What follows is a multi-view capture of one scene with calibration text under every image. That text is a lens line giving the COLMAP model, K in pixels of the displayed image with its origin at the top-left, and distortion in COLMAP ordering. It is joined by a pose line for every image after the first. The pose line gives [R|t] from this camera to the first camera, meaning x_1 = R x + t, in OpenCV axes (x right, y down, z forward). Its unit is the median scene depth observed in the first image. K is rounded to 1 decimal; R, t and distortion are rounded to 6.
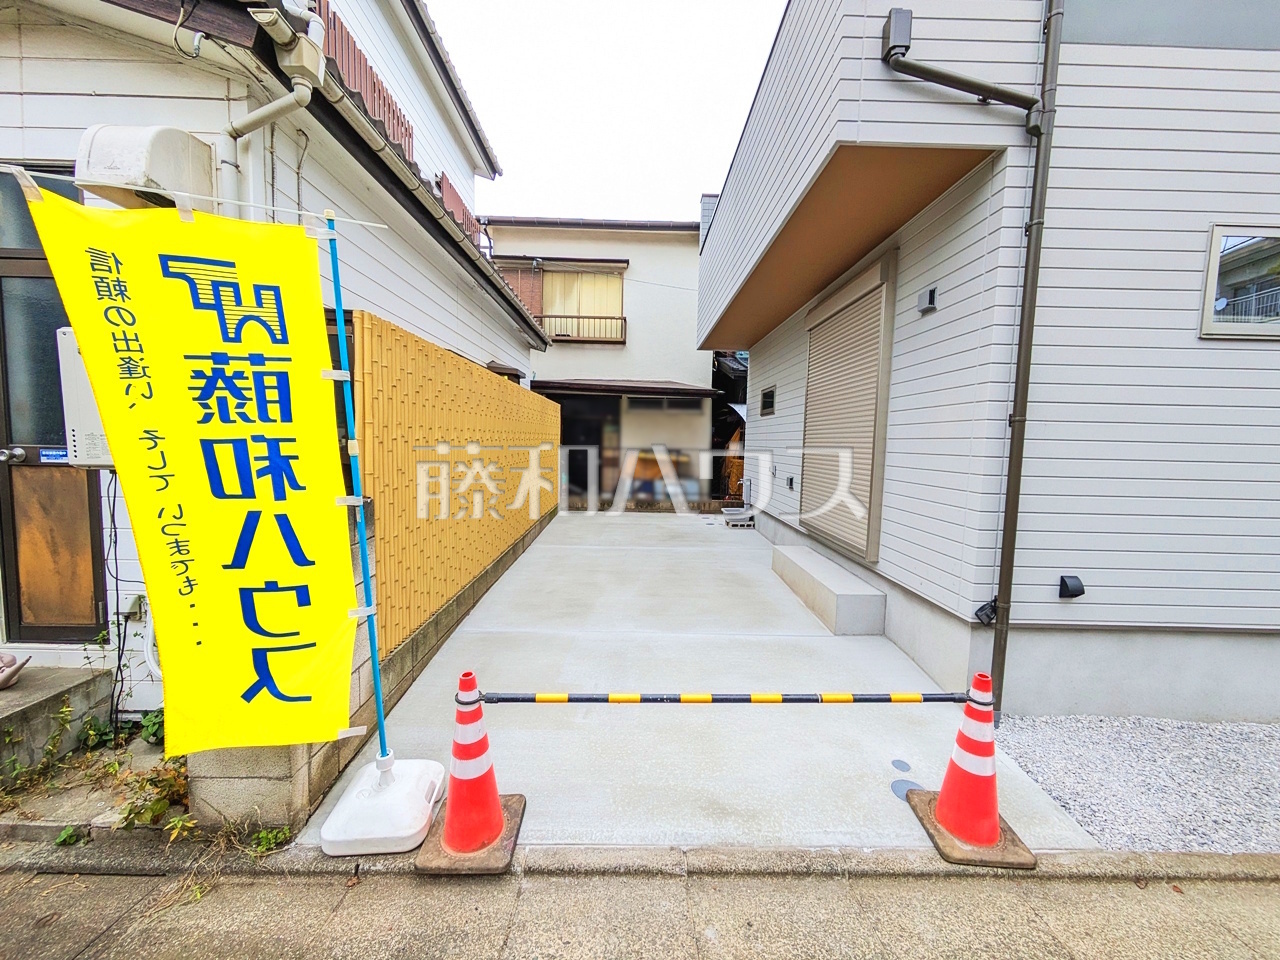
lens RADIAL K [[505.9, 0, 639.9], [0, 505.9, 482.2], [0, 0, 1]] dist [0.000650, 0.001137]
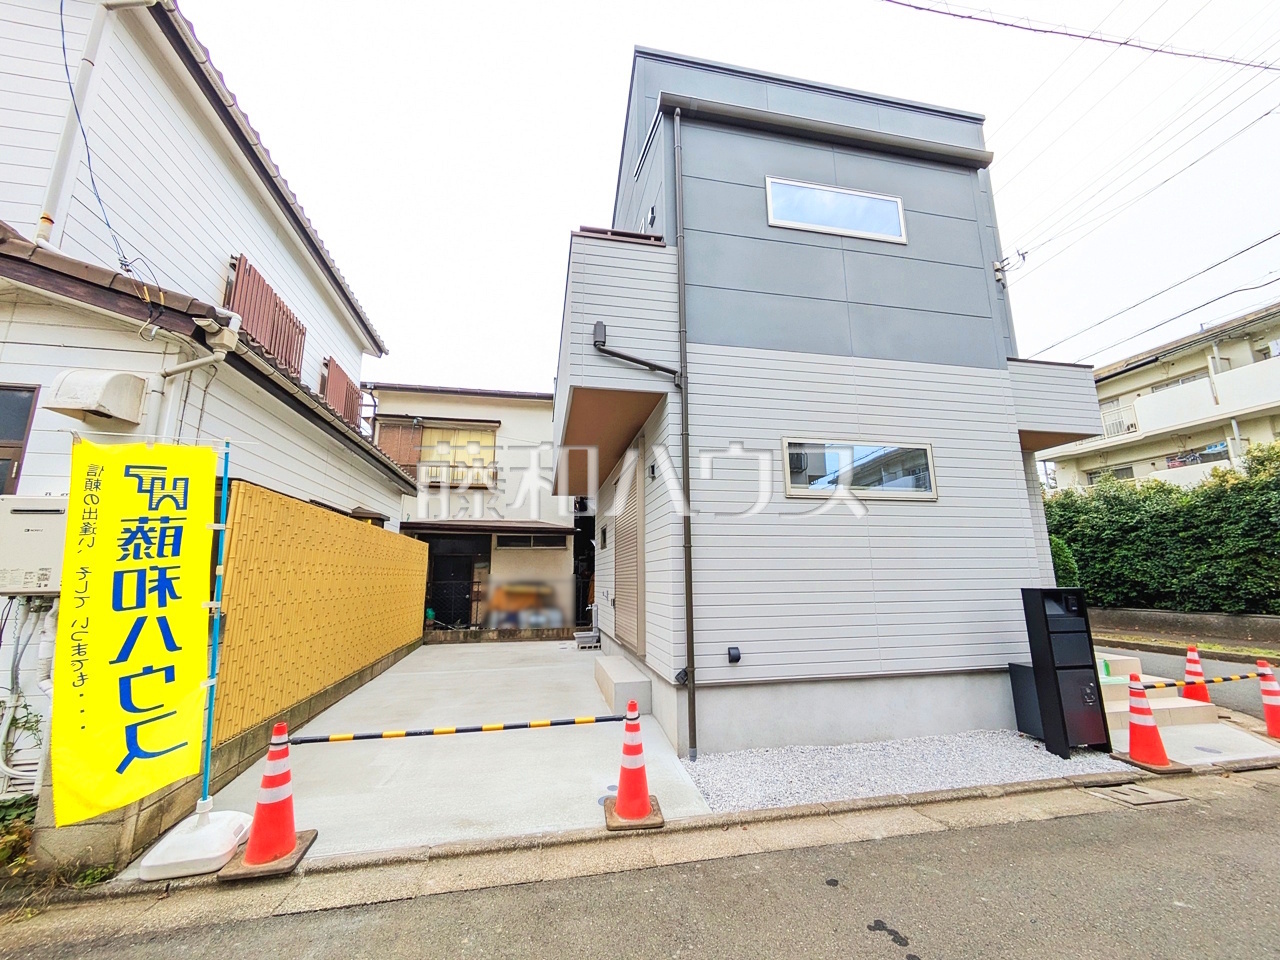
lens RADIAL K [[505.9, 0, 639.5], [0, 505.9, 481.8], [0, 0, 1]] dist [0.000650, 0.001137]
pose [[0.981770, 0.003327, 0.190043, 0.344477], [0.047288, 0.964134, -0.261171, 0.110442], [-0.184096, 0.265396, 0.946400, -0.663802]]
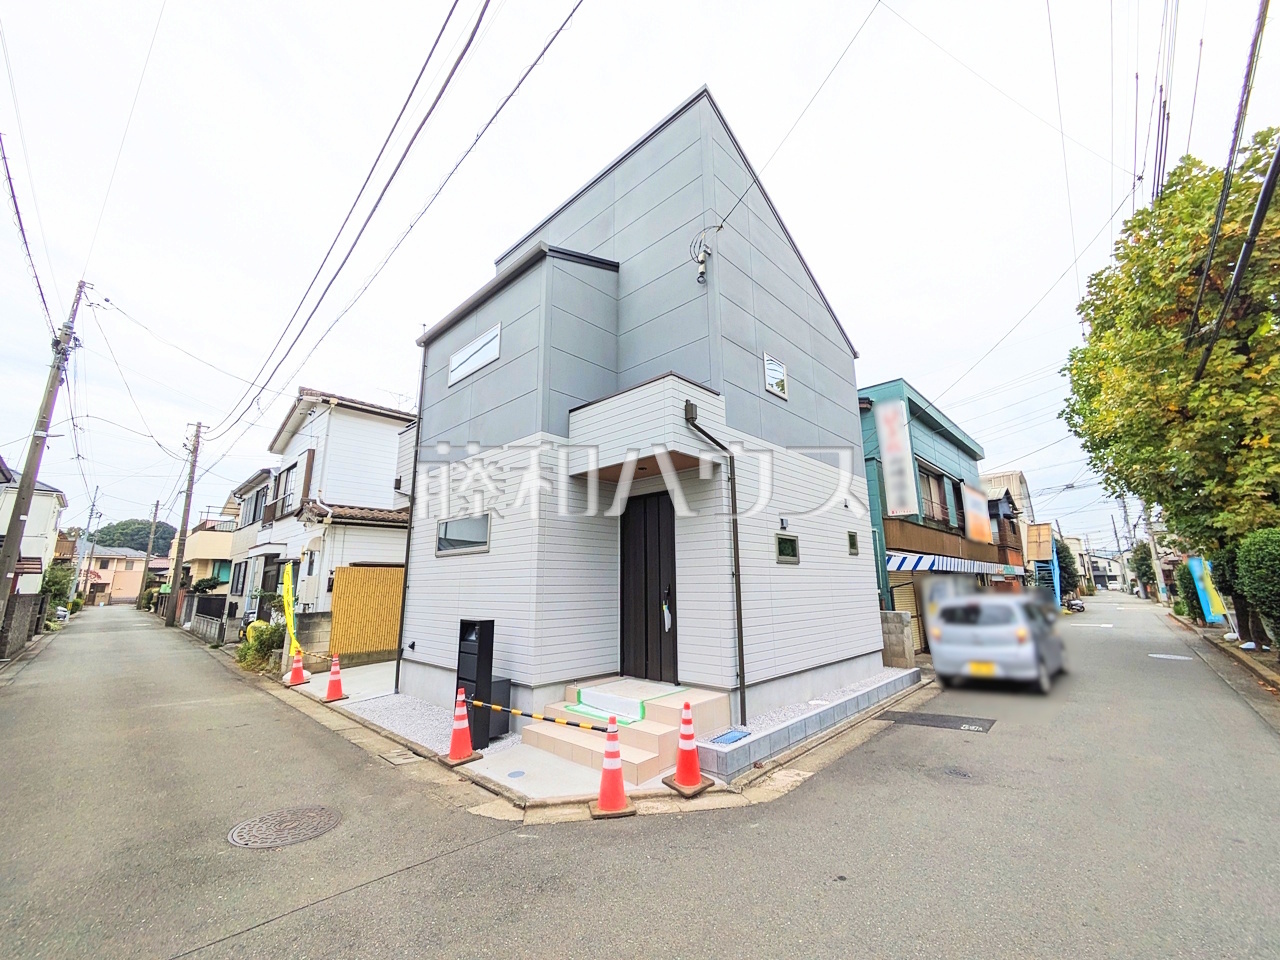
lens RADIAL K [[505.9, 0, 634.1], [0, 505.9, 479.8], [0, 0, 1]] dist [0.000650, 0.001137]
pose [[0.711359, -0.174990, -0.680696, 4.806531], [-0.031089, 0.959726, -0.279212, 0.083951], [0.702141, 0.219782, 0.677269, -0.331136]]
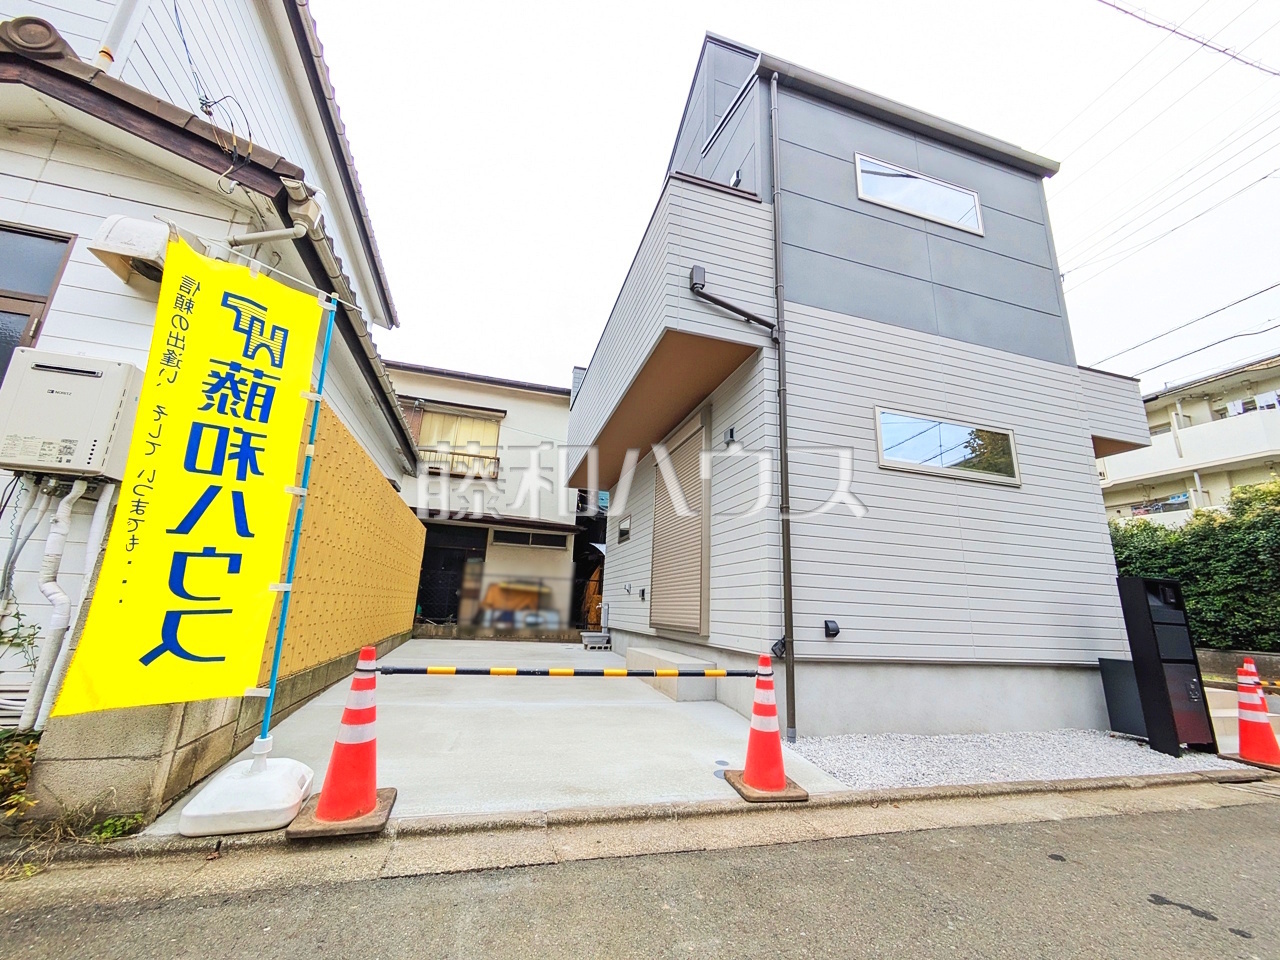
lens RADIAL K [[505.9, 0, 640.2], [0, 505.9, 481.3], [0, 0, 1]] dist [0.000650, 0.001137]
pose [[0.962544, 0.085211, 0.257386, -0.057712], [0.000833, 0.948394, -0.317093, 0.327132], [-0.271123, 0.305430, 0.912800, -0.312366]]
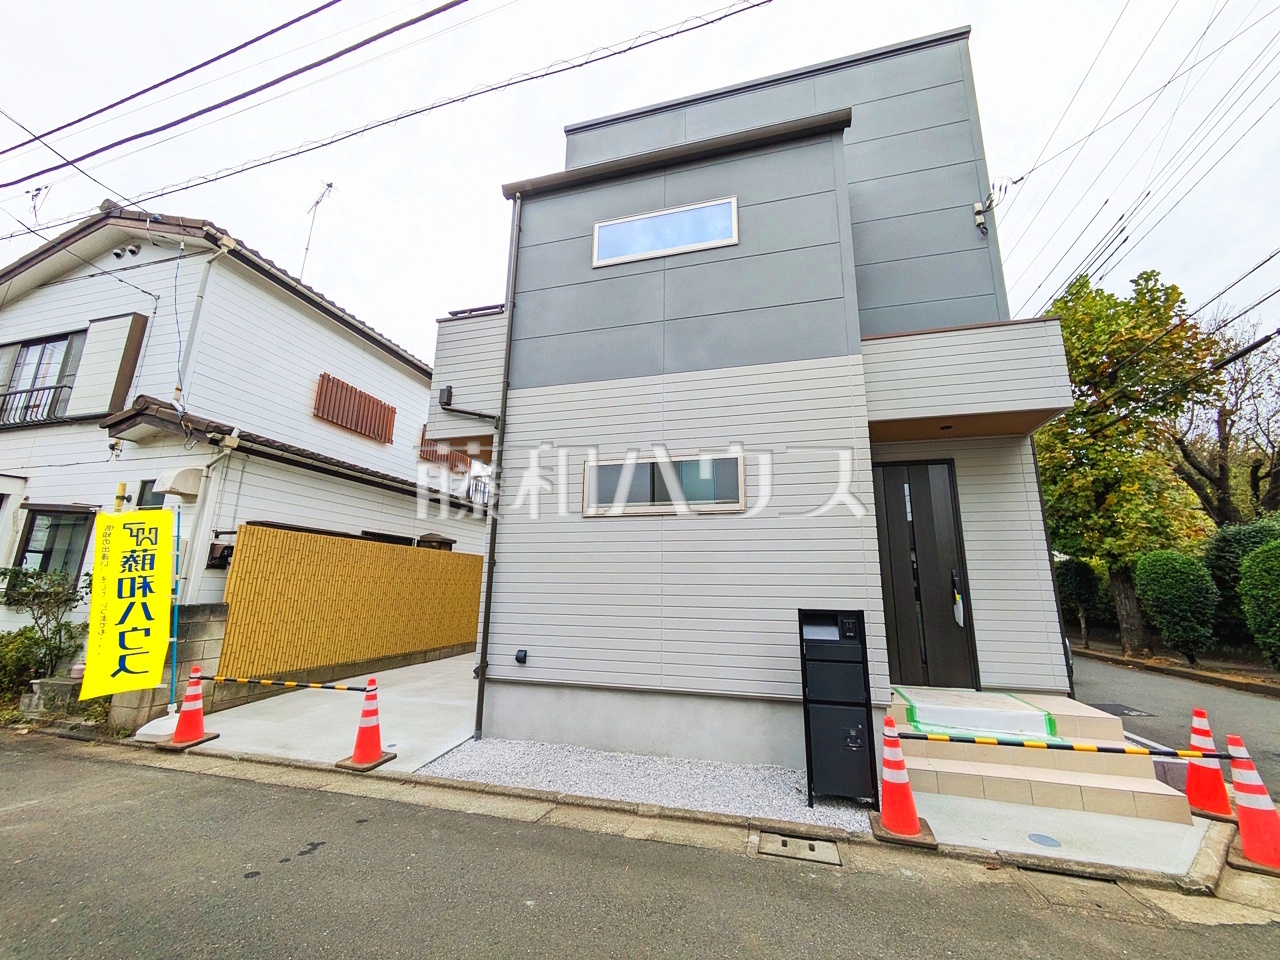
lens RADIAL K [[505.9, 0, 636.5], [0, 505.9, 482.6], [0, 0, 1]] dist [0.000650, 0.001137]
pose [[0.959942, -0.069004, -0.271570, 2.184916], [-0.014586, 0.955582, -0.294365, 0.174799], [0.279820, 0.286534, 0.916296, -0.847109]]
